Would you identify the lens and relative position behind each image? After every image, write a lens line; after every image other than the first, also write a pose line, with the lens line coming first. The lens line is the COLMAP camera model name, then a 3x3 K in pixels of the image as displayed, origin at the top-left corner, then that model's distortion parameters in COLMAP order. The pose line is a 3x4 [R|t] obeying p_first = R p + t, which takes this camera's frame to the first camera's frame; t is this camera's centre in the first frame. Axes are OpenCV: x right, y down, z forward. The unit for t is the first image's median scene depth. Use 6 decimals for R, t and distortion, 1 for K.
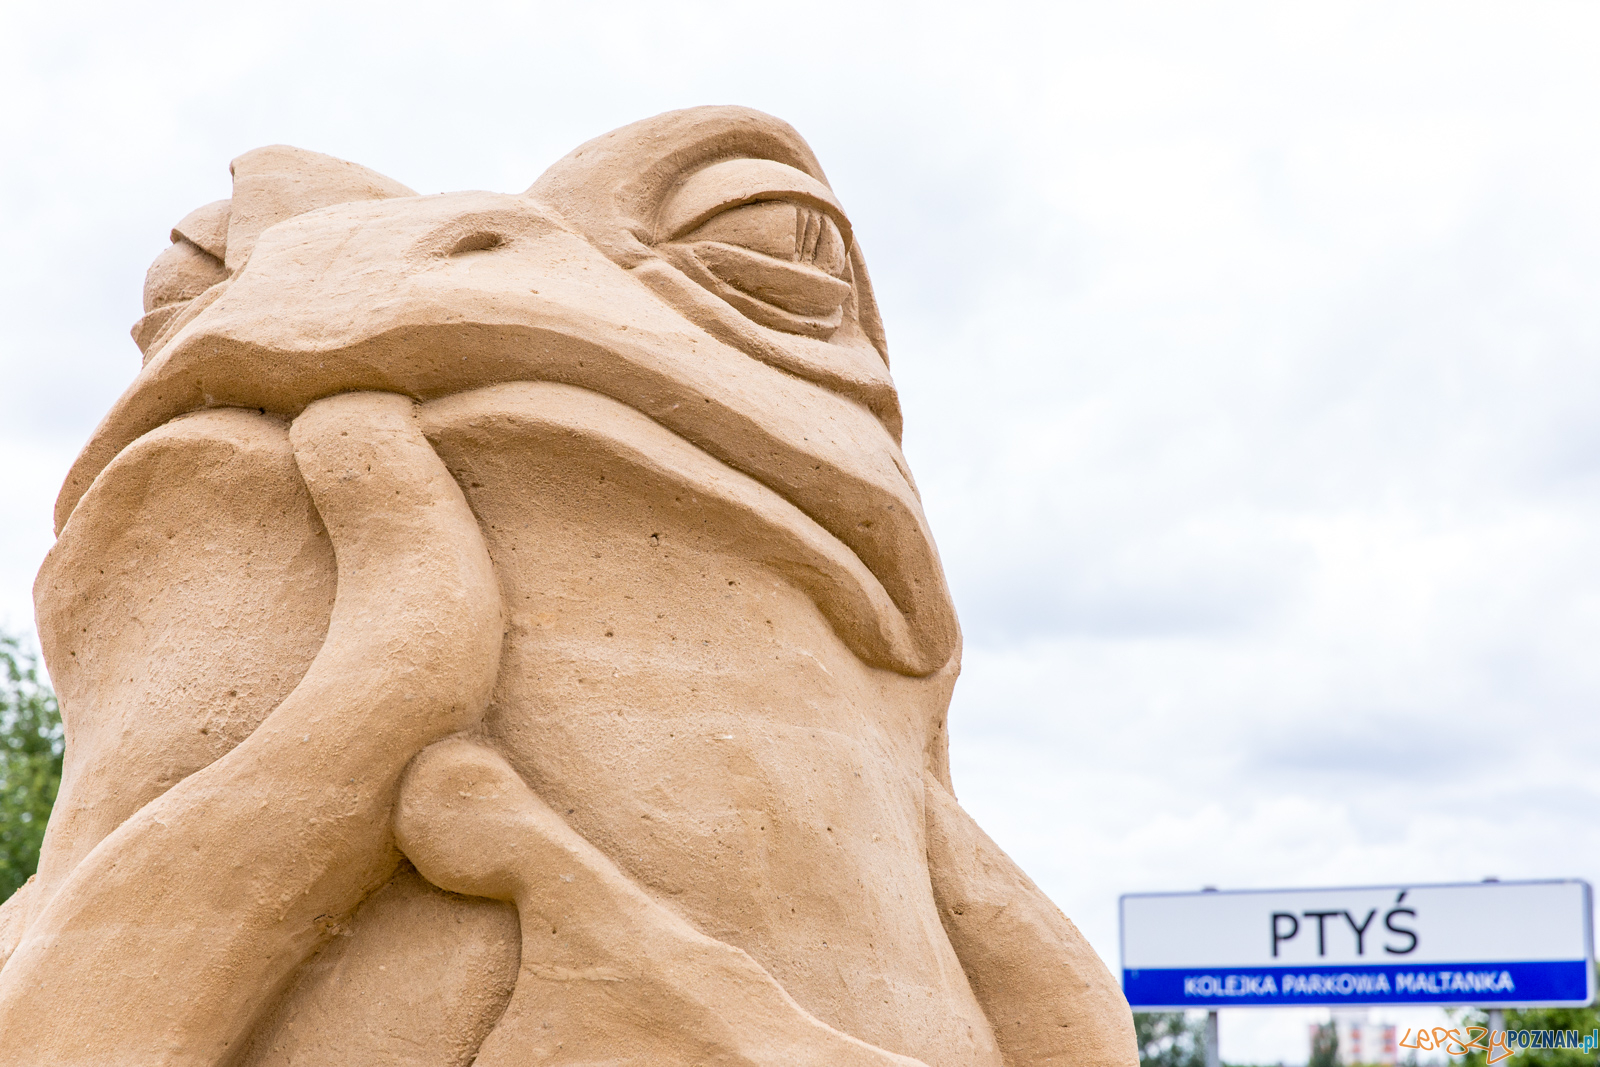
lens RADIAL K [[3056.4, 0, 801.4], [0, 3056.4, 429.8], [0, 0, 1]] dist [0.005496, -0.057668]
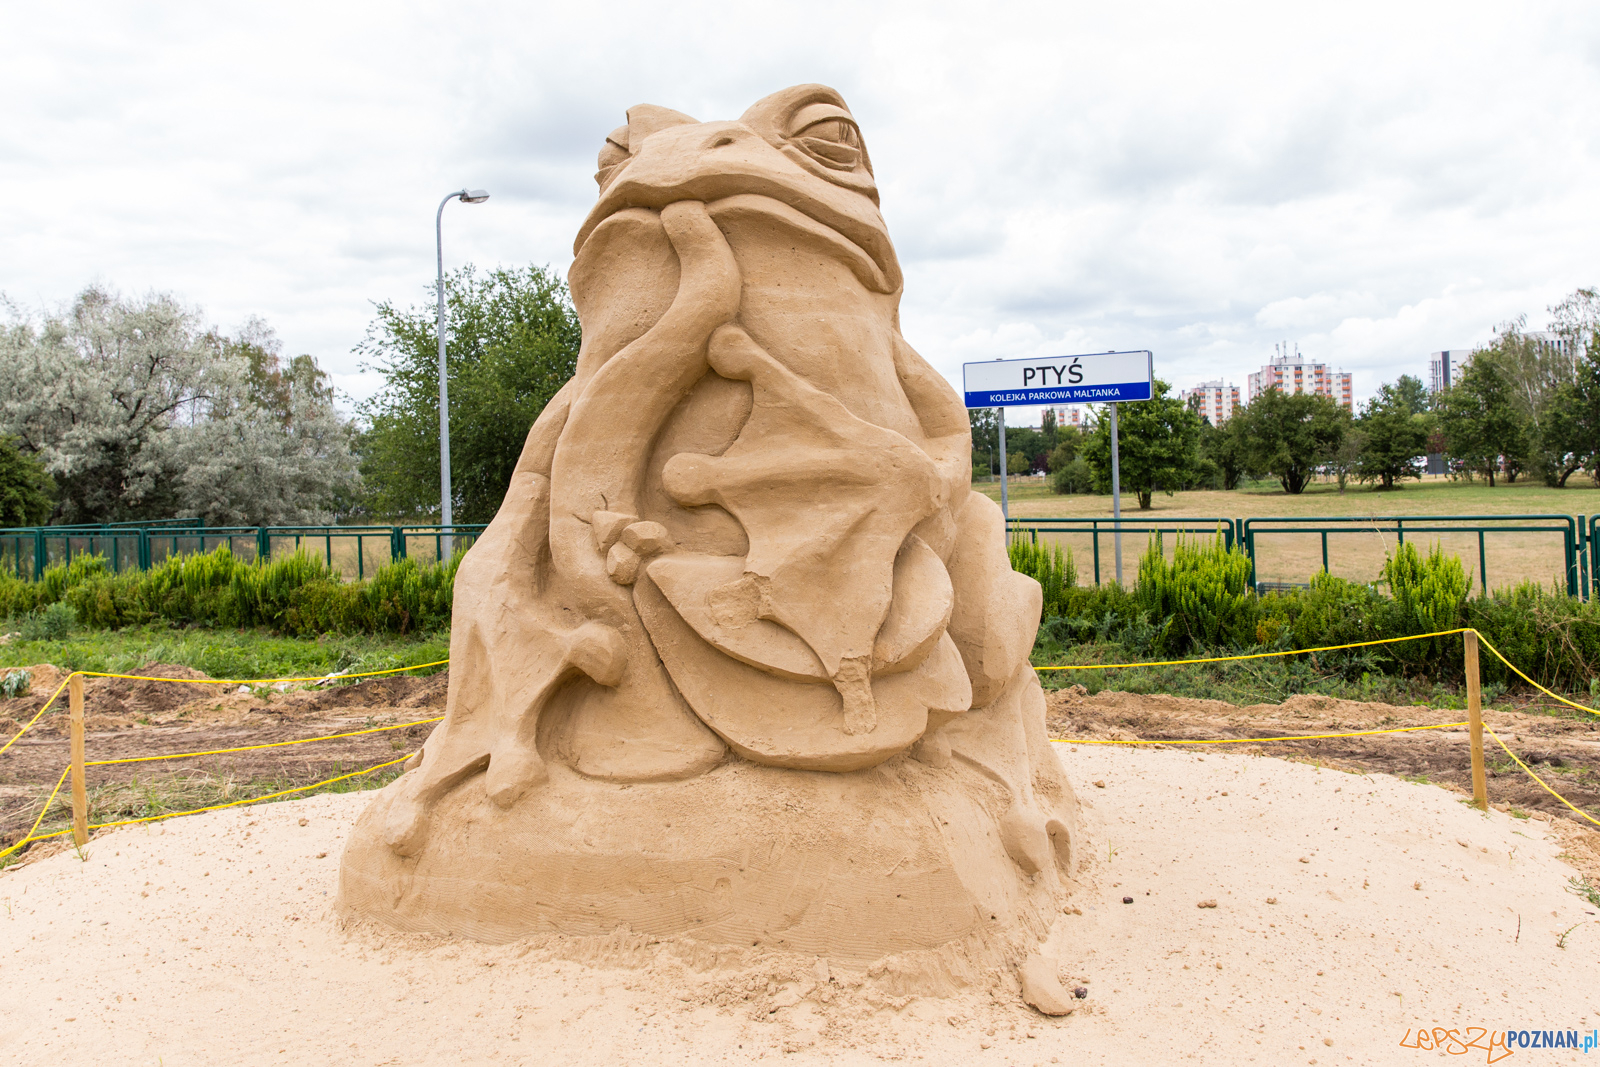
lens RADIAL K [[3056.4, 0, 801.4], [0, 3056.4, 429.8], [0, 0, 1]] dist [0.005496, -0.057668]
pose [[0.998320, -0.037070, 0.044523, -0.169894], [0.027582, 0.979928, 0.197436, -0.351094], [-0.050949, -0.195877, 0.979304, -1.745976]]
